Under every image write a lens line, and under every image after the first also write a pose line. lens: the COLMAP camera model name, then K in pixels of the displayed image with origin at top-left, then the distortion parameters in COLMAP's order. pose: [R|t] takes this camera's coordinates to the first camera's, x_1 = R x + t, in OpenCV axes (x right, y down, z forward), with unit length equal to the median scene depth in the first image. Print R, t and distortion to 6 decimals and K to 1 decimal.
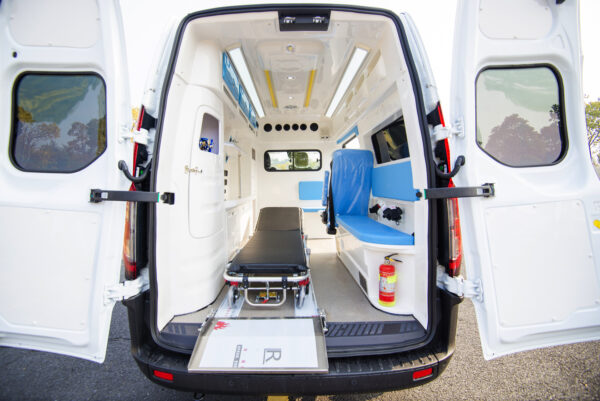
lens RADIAL K [[275.5, 0, 290.7], [0, 275.5, 188.6], [0, 0, 1]] dist [-0.005058, -0.023741]
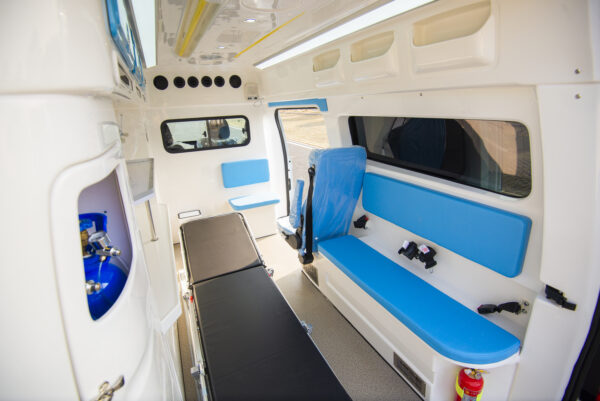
lens RADIAL K [[275.5, 0, 290.7], [0, 275.5, 188.6], [0, 0, 1]] dist [-0.005058, -0.023741]
pose [[0.904308, -0.151381, 0.399138, -0.141607], [0.042403, 0.962241, 0.268877, -0.206479], [-0.424770, -0.226223, 0.876581, 0.412869]]
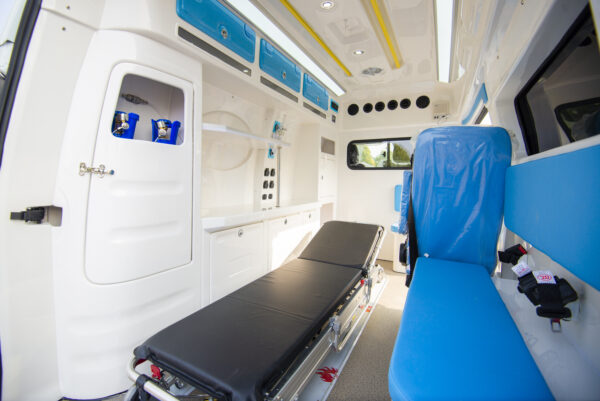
lens RADIAL K [[275.5, 0, 290.7], [0, 275.5, 188.6], [0, 0, 1]] dist [-0.005058, -0.023741]
pose [[0.880693, 0.038994, -0.472081, 0.174730], [-0.032874, 0.999234, 0.021209, -0.031291], [0.472546, -0.003159, 0.881300, 0.393154]]
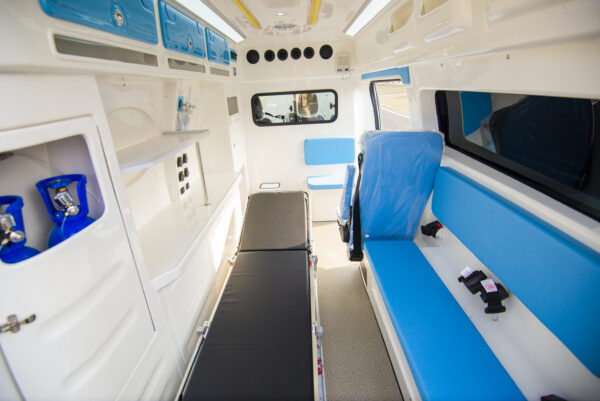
lens RADIAL K [[275.5, 0, 290.7], [0, 275.5, 188.6], [0, 0, 1]] dist [-0.005058, -0.023741]
pose [[0.998542, -0.032044, -0.043435, 0.031077], [0.044622, 0.942834, 0.330262, -0.197766], [0.030369, -0.331719, 0.942889, 0.430869]]
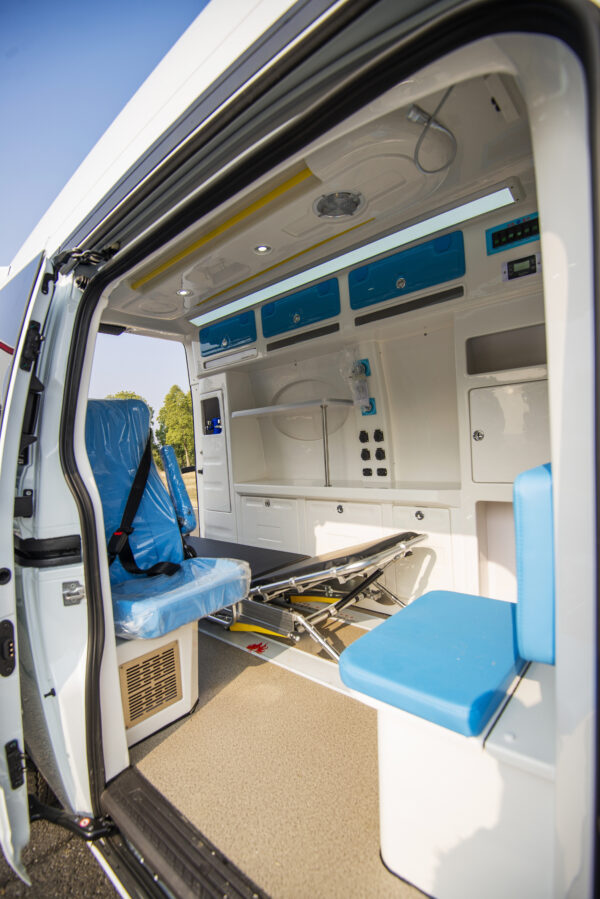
lens RADIAL K [[412.8, 0, 284.3], [0, 412.8, 464.7], [0, 0, 1]] dist [-0.005058, -0.023741]
pose [[-0.673782, 0.082233, -0.734341, 0.444498], [0.053678, 0.996610, 0.062352, -0.062226], [0.736978, 0.002594, -0.675911, 1.463889]]
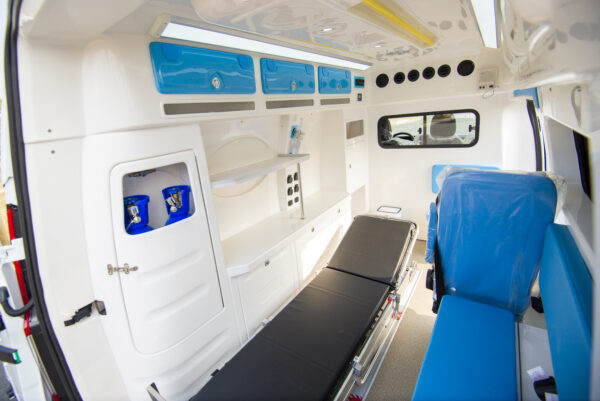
lens RADIAL K [[275.5, 0, 290.7], [0, 275.5, 188.6], [0, 0, 1]] dist [-0.005058, -0.023741]
pose [[0.805105, 0.077843, -0.588002, 0.198896], [0.086704, 0.965256, 0.246503, -0.219023], [0.586761, -0.249443, 0.770383, 0.453356]]
